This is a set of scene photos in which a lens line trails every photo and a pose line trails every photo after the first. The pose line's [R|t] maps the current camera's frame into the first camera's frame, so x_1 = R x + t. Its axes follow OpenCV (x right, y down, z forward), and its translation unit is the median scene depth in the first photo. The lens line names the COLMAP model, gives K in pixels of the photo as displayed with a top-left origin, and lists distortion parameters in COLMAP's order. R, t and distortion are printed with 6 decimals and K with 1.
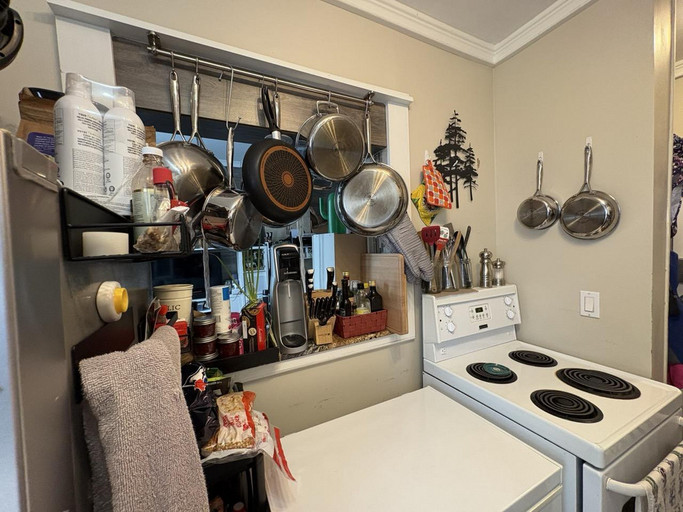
lens RADIAL K [[271.4, 0, 341.0], [0, 271.4, 259.1], [0, 0, 1]] dist [-0.002794, -0.000178]
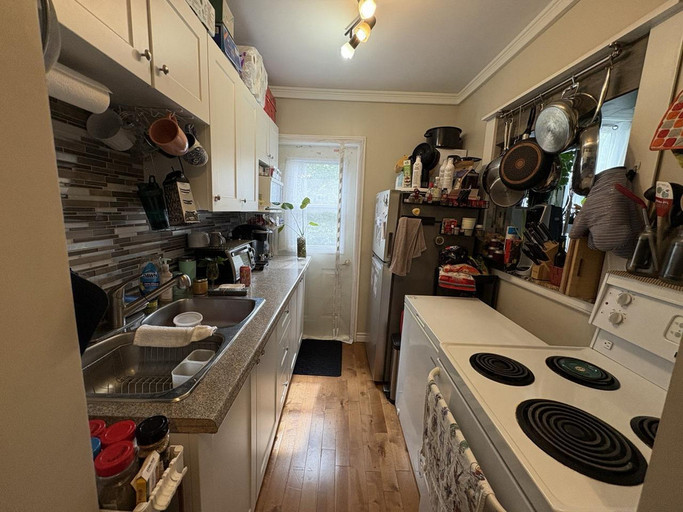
lens RADIAL K [[271.4, 0, 341.4], [0, 271.4, 253.7], [0, 0, 1]] dist [-0.002794, -0.000178]
pose [[-0.446190, 0.164647, -0.879663, 1.574450], [-0.055037, 0.976022, 0.210600, -0.047213], [0.893245, 0.142382, -0.426429, 0.695911]]
